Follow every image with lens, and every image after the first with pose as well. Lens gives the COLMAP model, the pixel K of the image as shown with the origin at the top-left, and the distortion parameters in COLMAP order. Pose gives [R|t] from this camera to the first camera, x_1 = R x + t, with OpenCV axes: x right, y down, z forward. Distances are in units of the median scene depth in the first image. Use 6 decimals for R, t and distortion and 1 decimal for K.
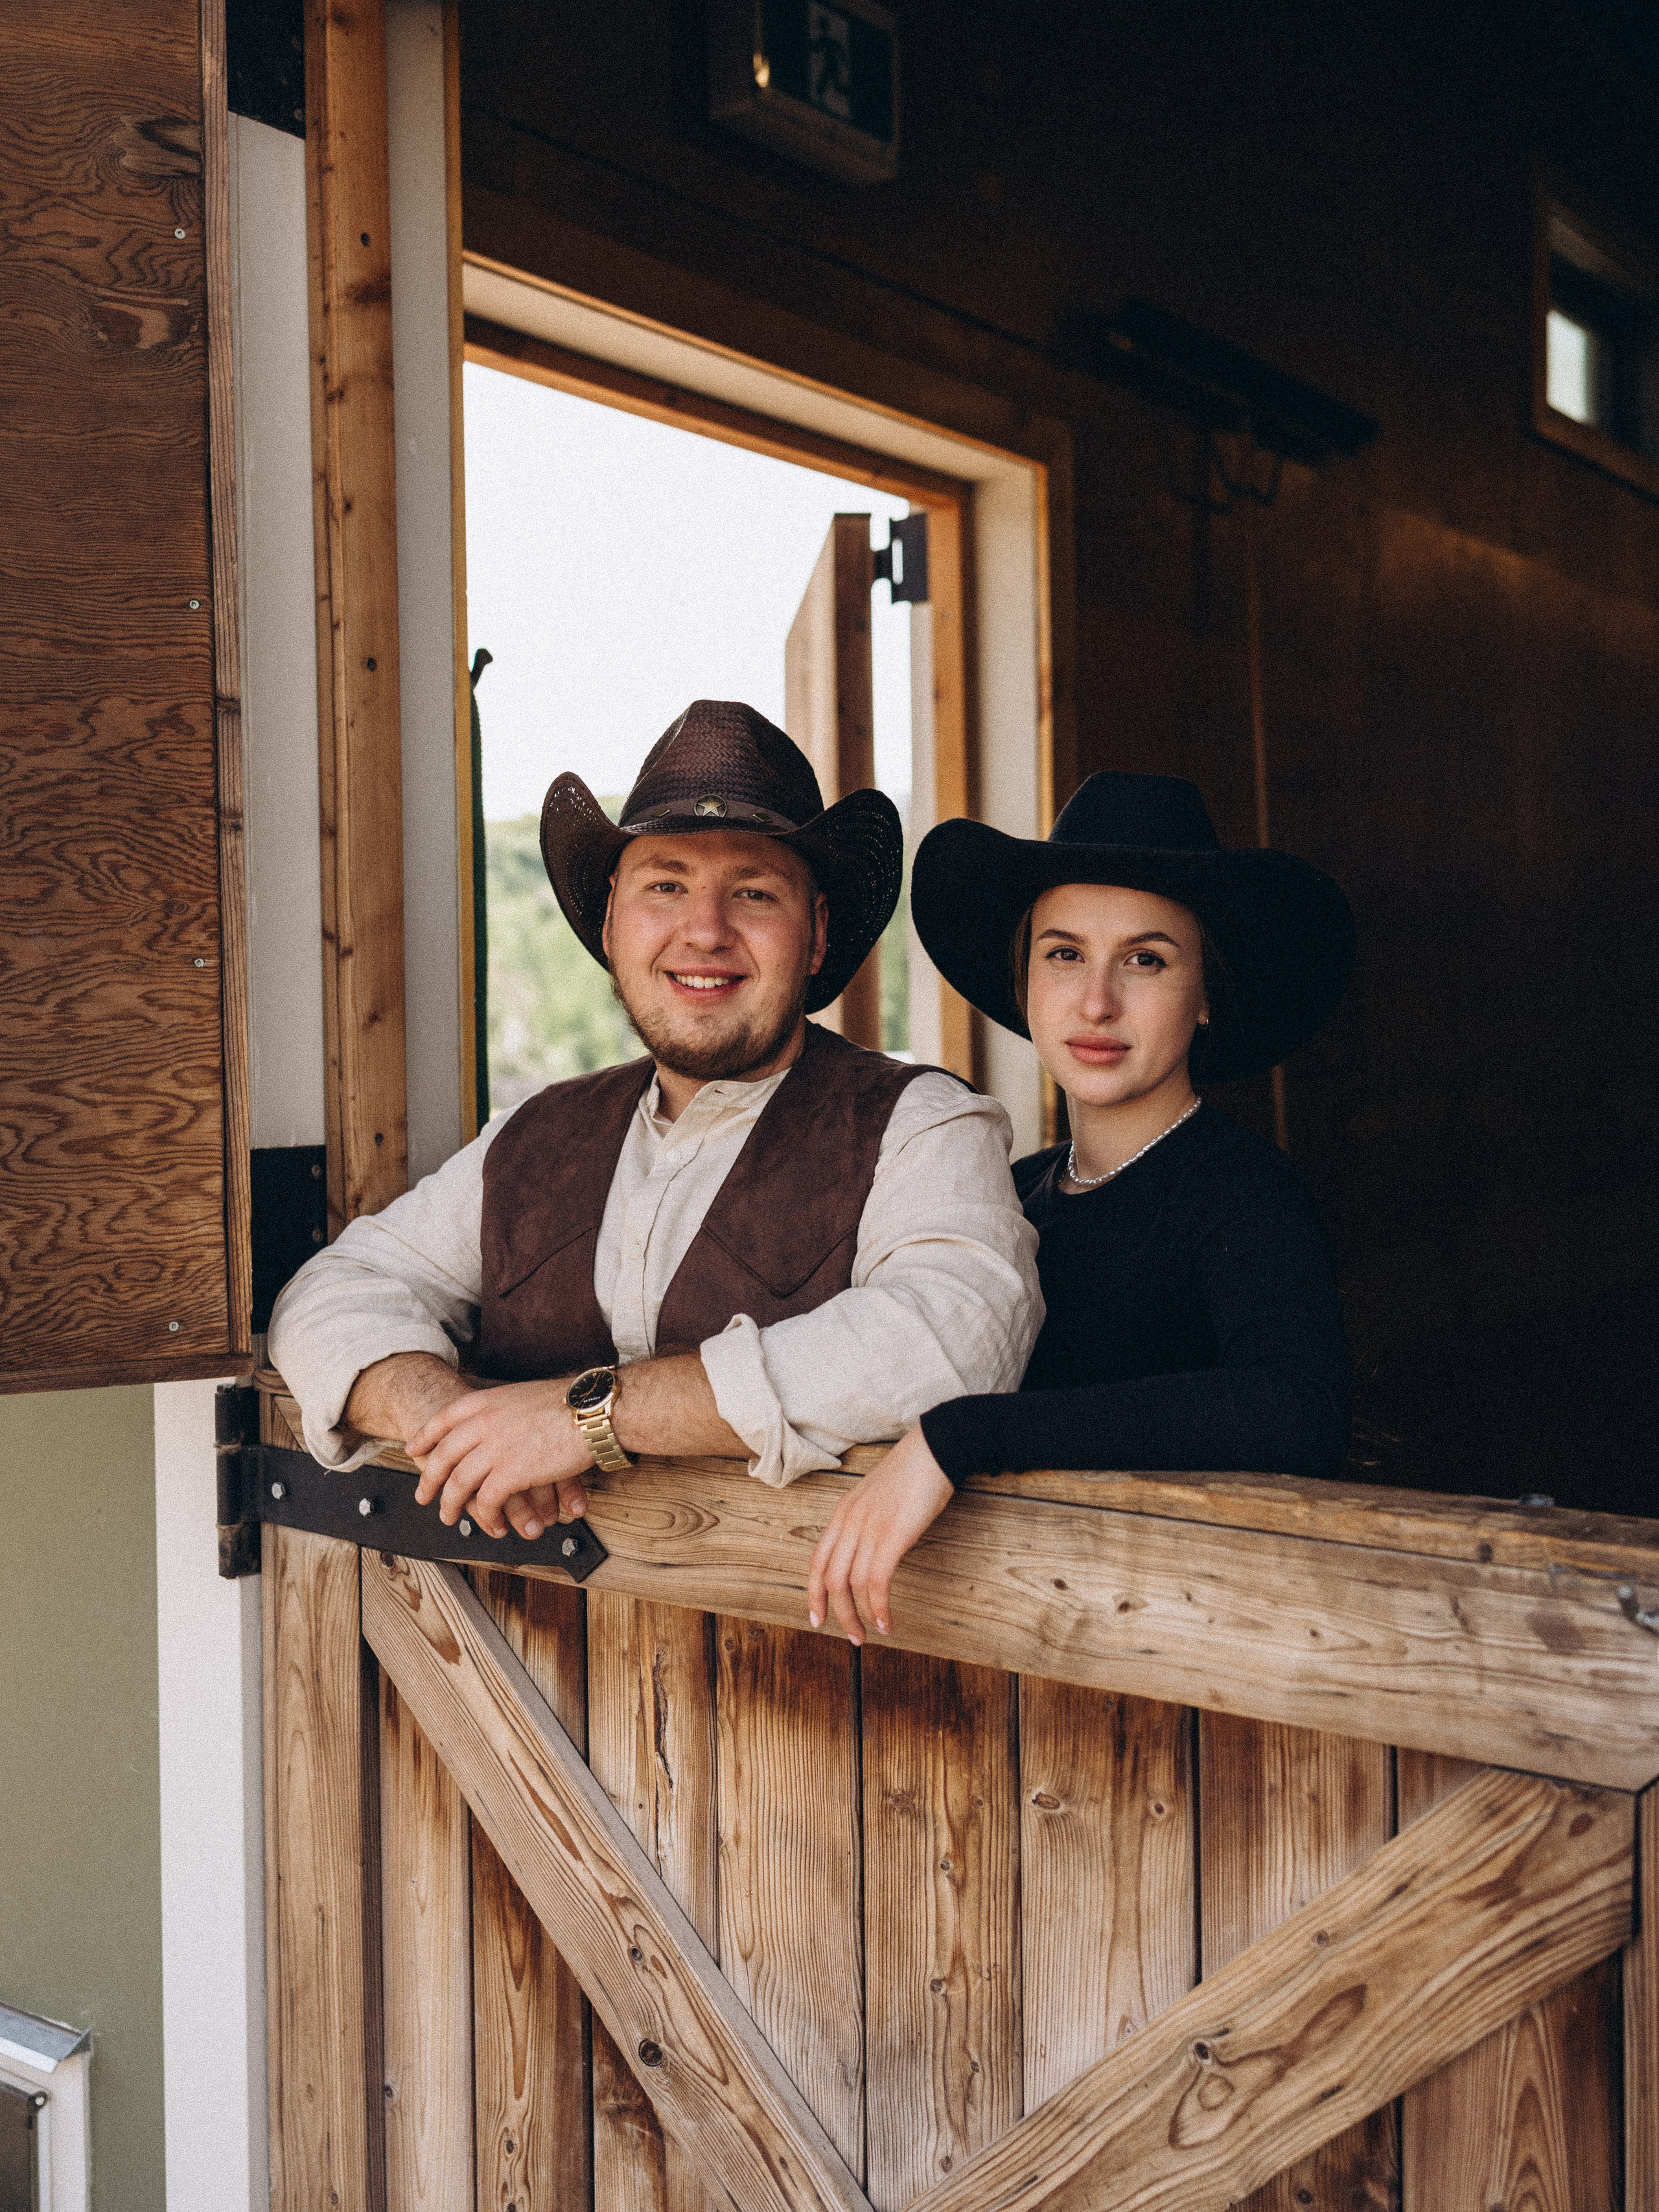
lens RADIAL K [[2306.6, 0, 837.1], [0, 2306.6, 1104.0], [0, 0, 1]] dist [0.010279, -0.002072]
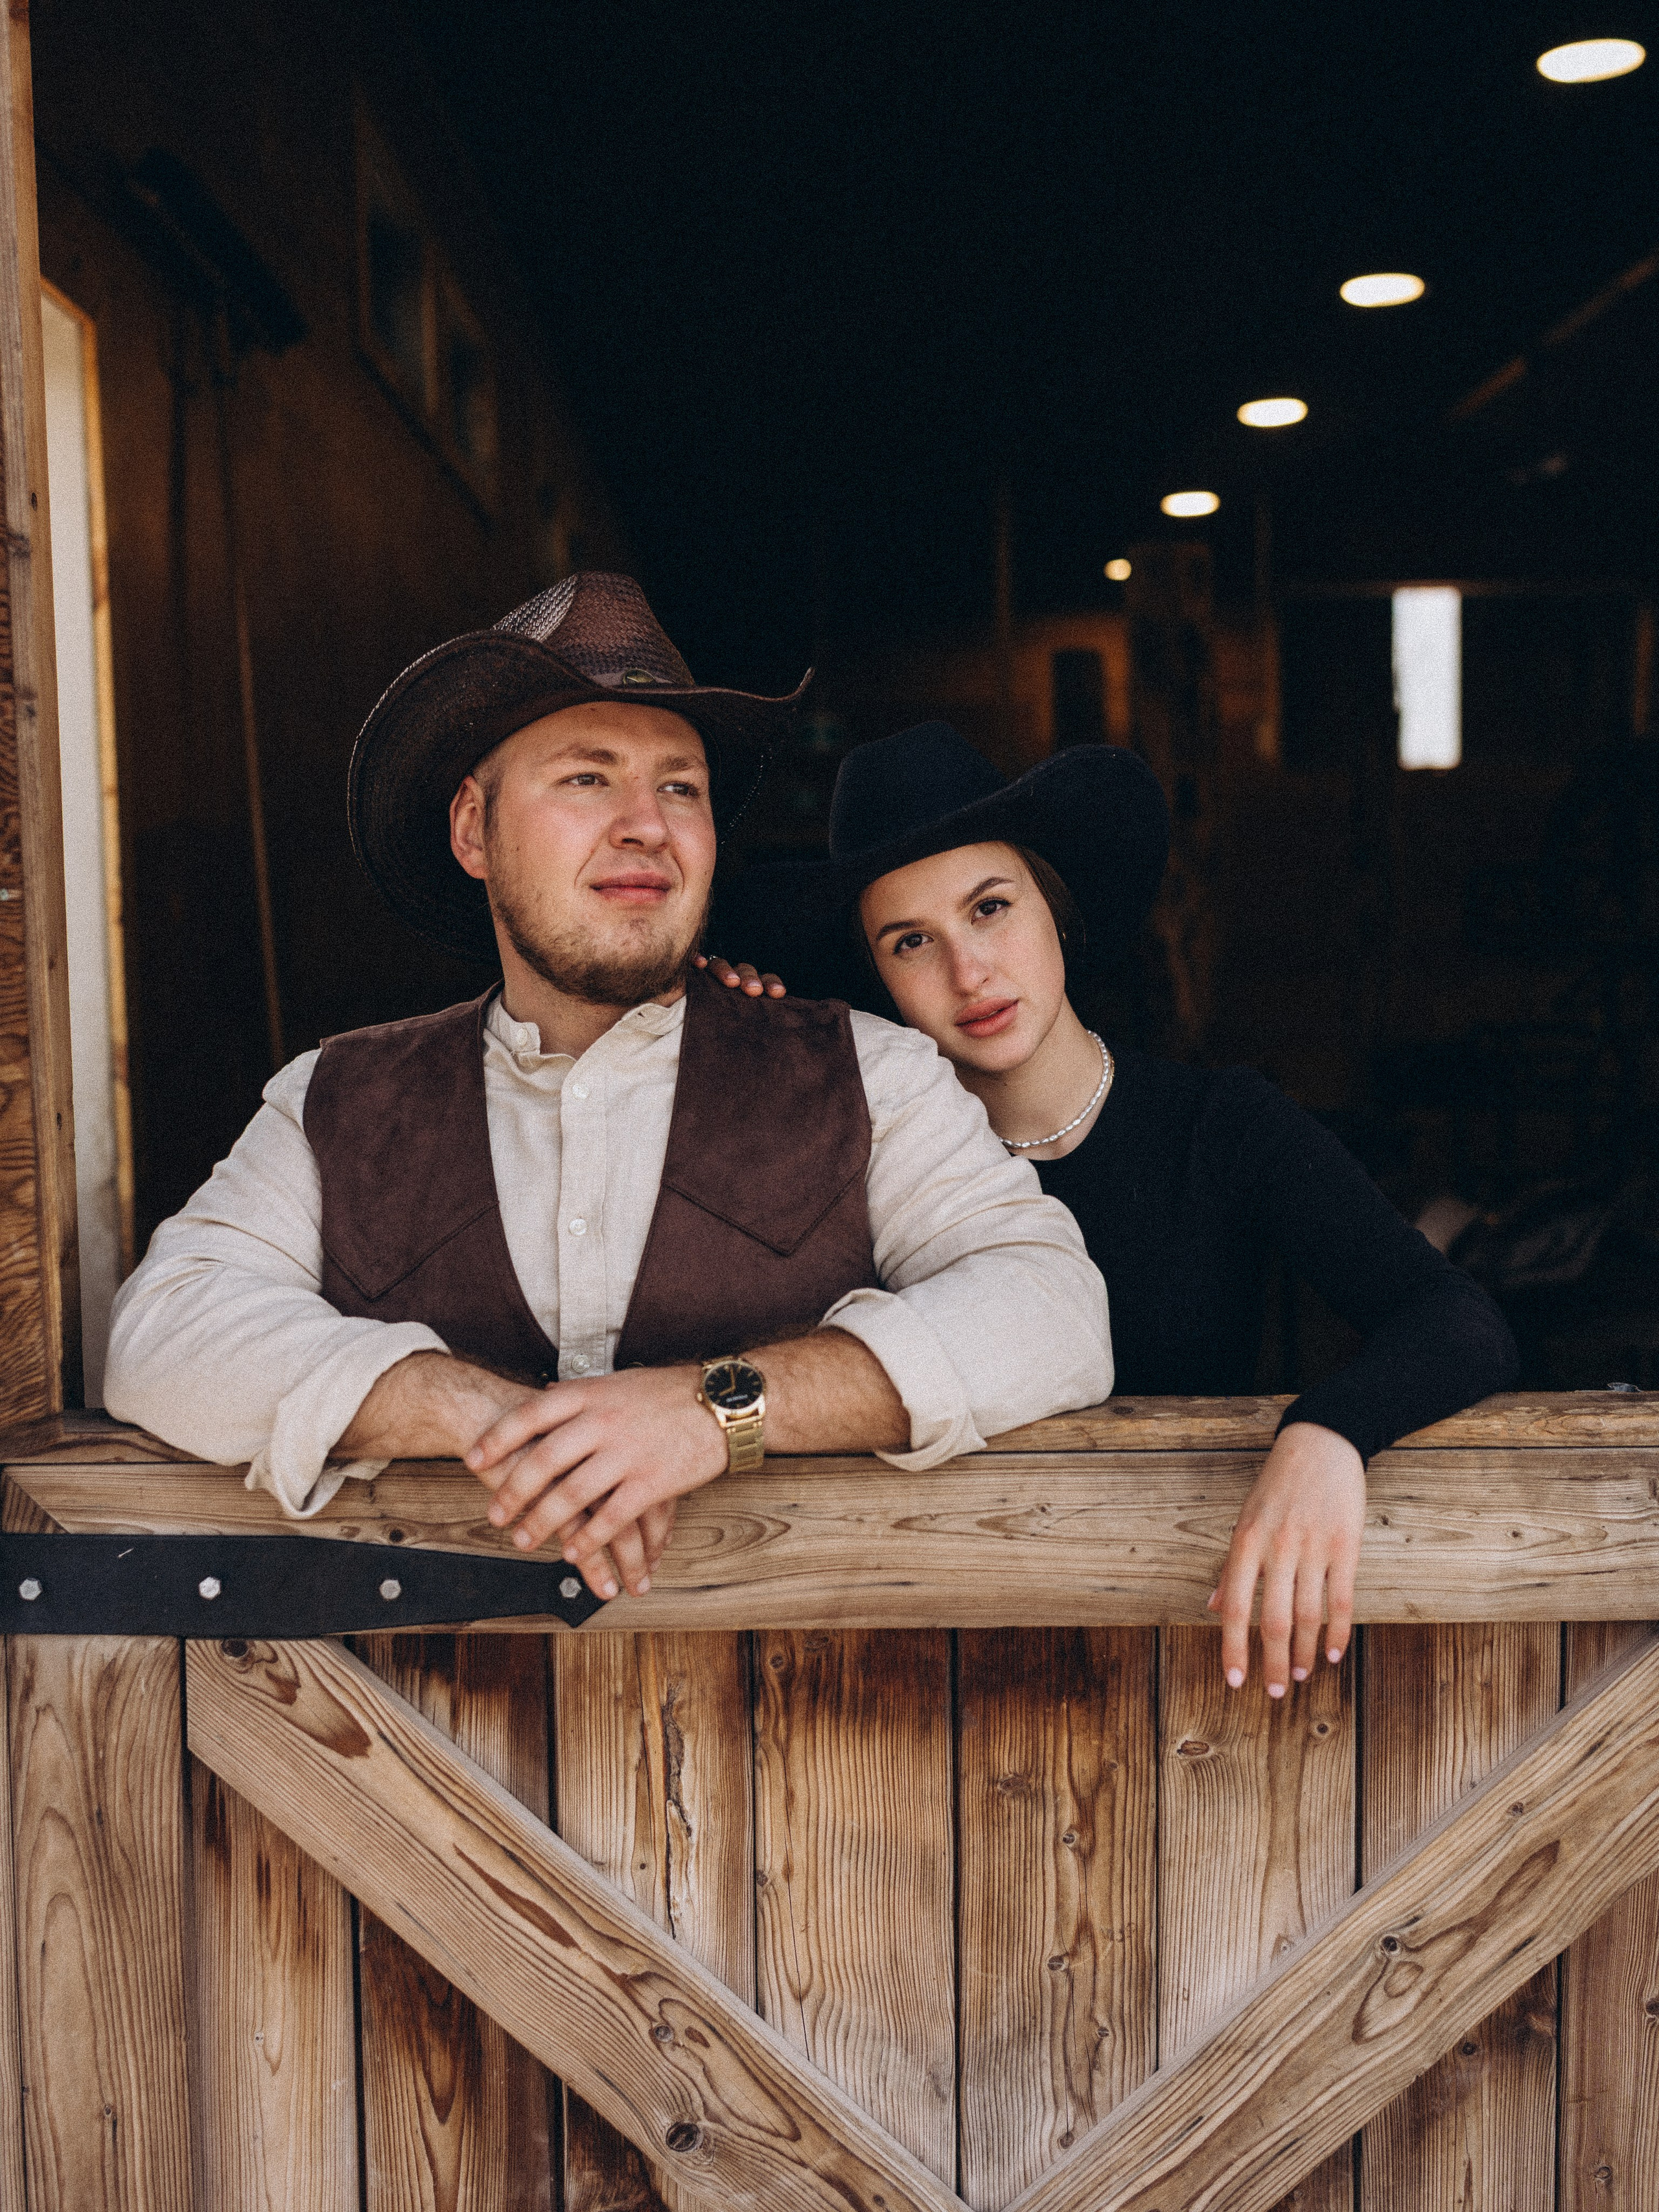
lens RADIAL K [[2306.6, 0, 837.1], [0, 2306.6, 1104.0], [0, 0, 1]] dist [0.010279, -0.002072]
pose [[0.788213, -0.044764, 0.613772, -0.609540], [0.022250, 0.998772, 0.044271, -0.024408], [-0.615000, -0.021238, 0.788241, 0.298072]]
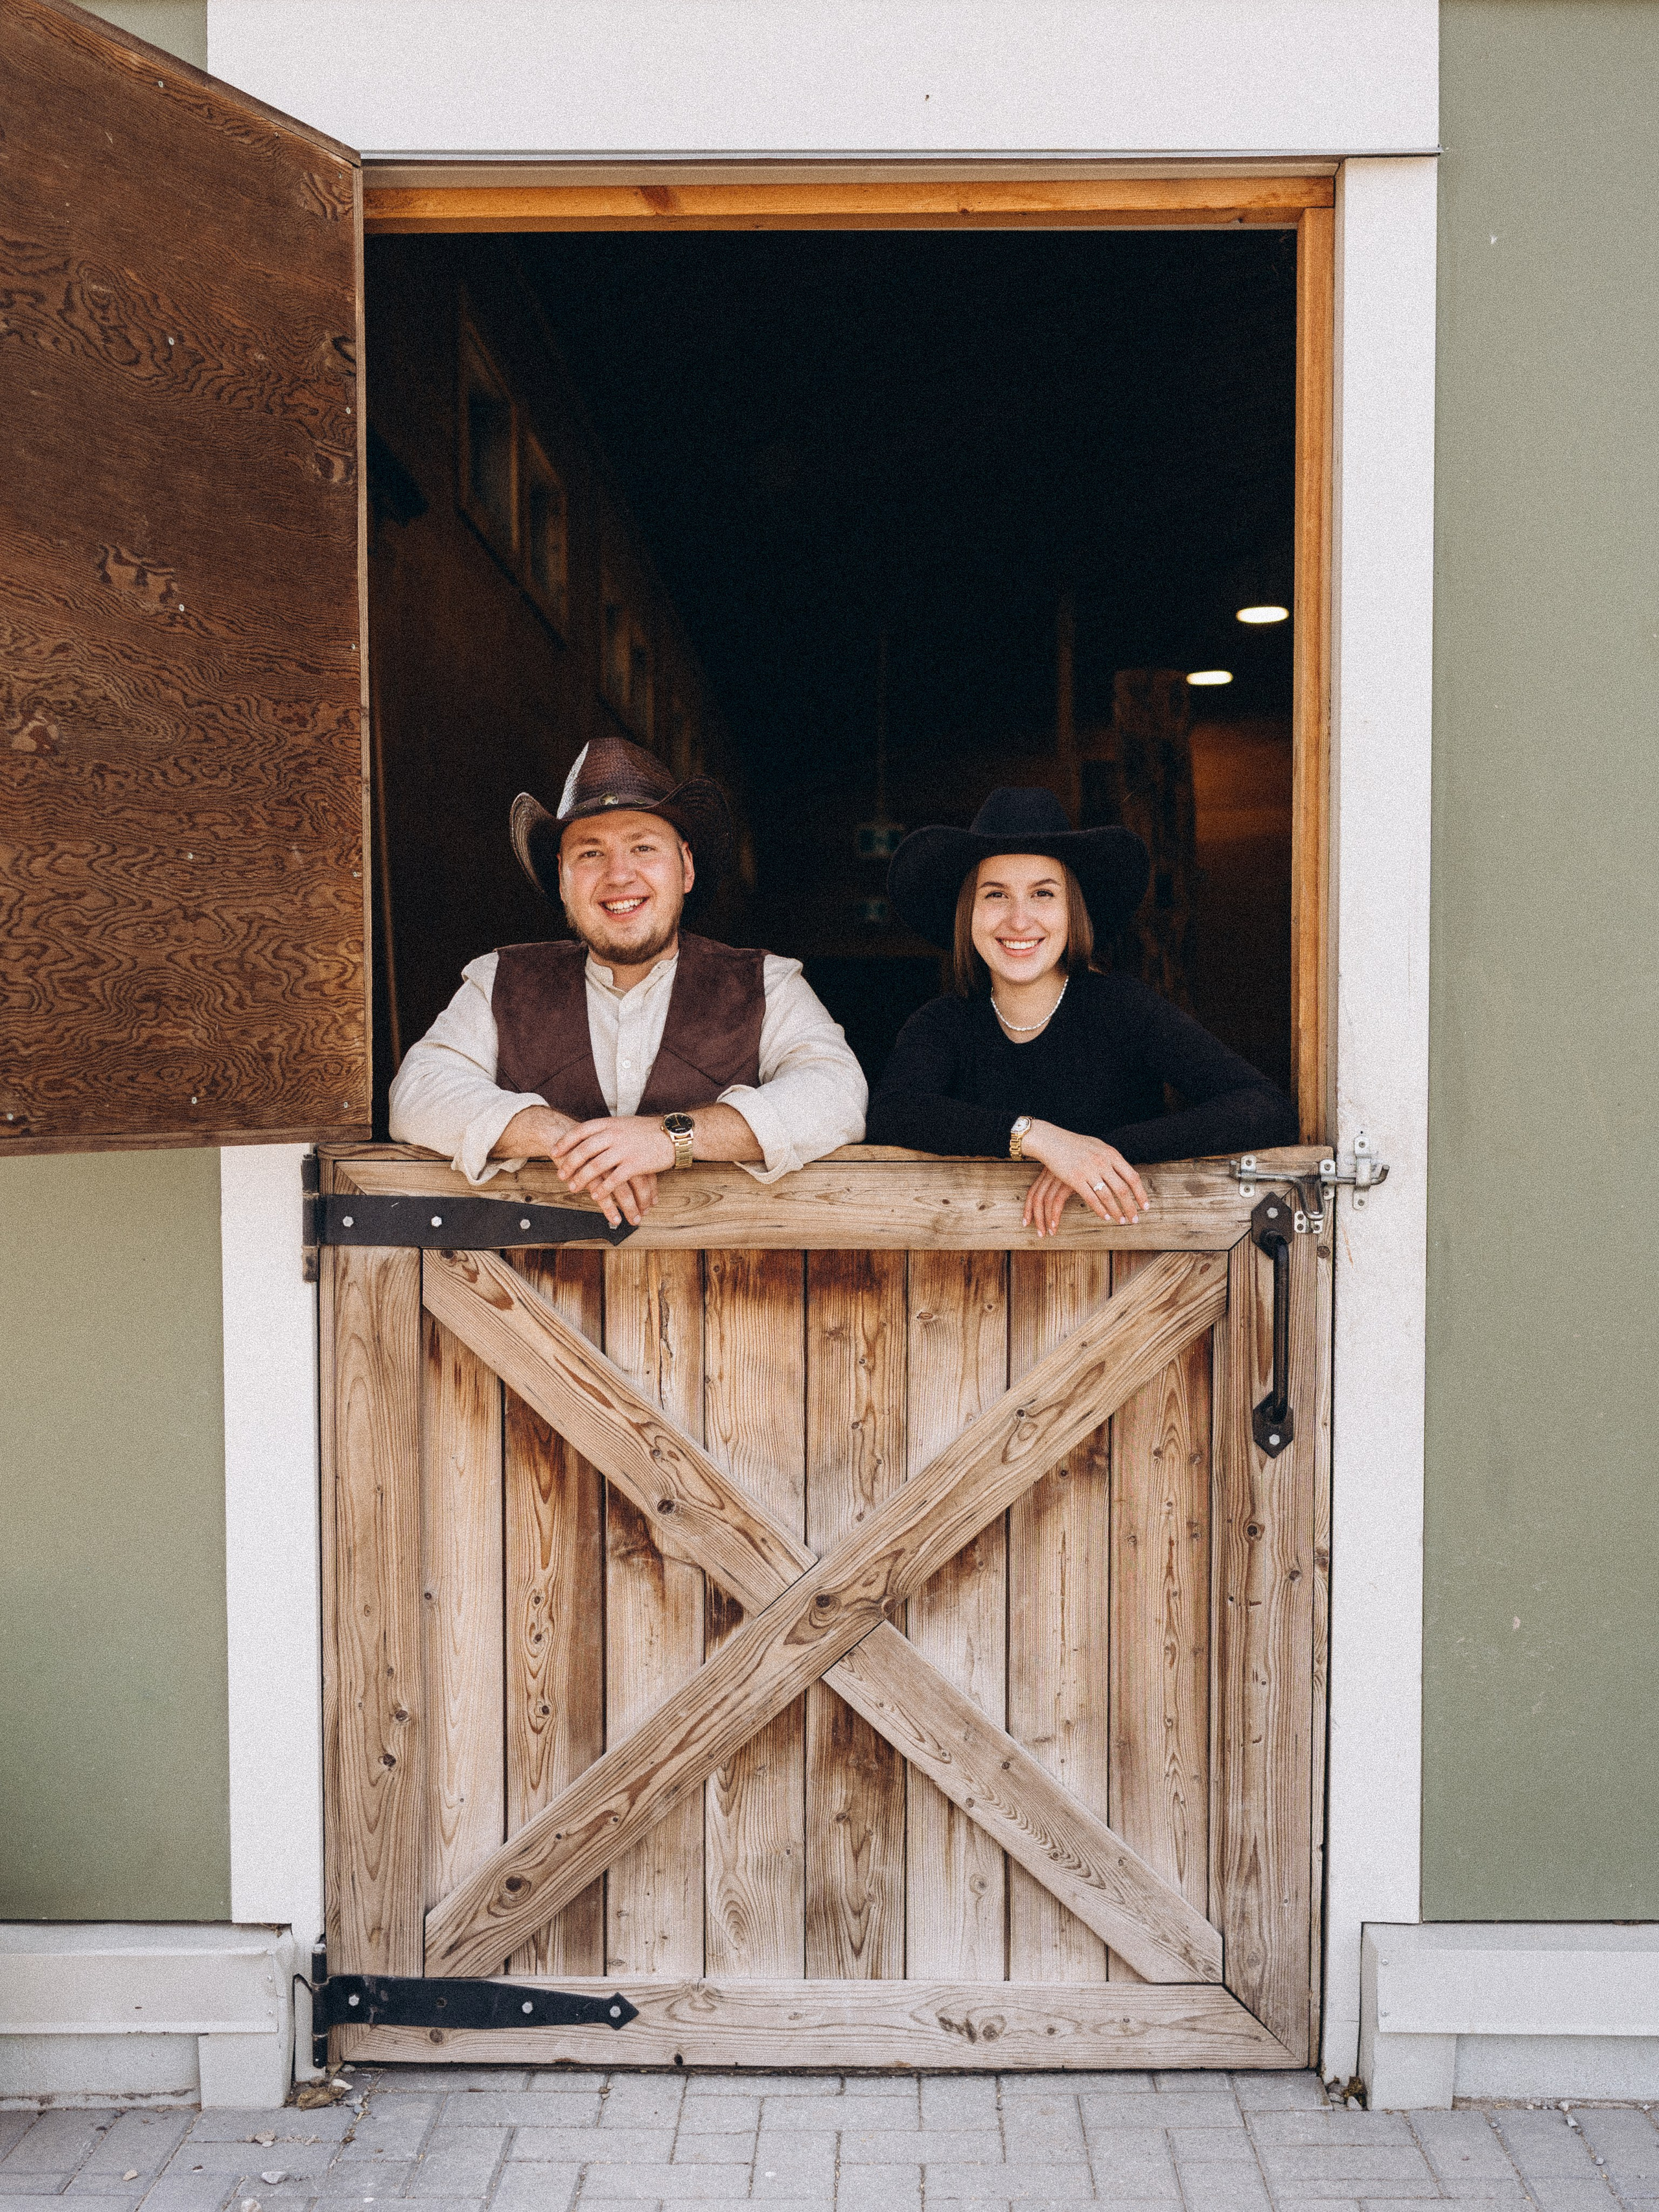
lens RADIAL K [[2525.1, 0, 887.0], [0, 2525.1, 1180.2], [0, 0, 1]] dist [-0.015863, 0.009458]
pose [[0.796154, -0.016780, 0.604861, -1.205446], [0.008119, 0.999822, 0.017050, 0.141305], [-0.605039, -0.008664, 0.796148, -0.690126]]
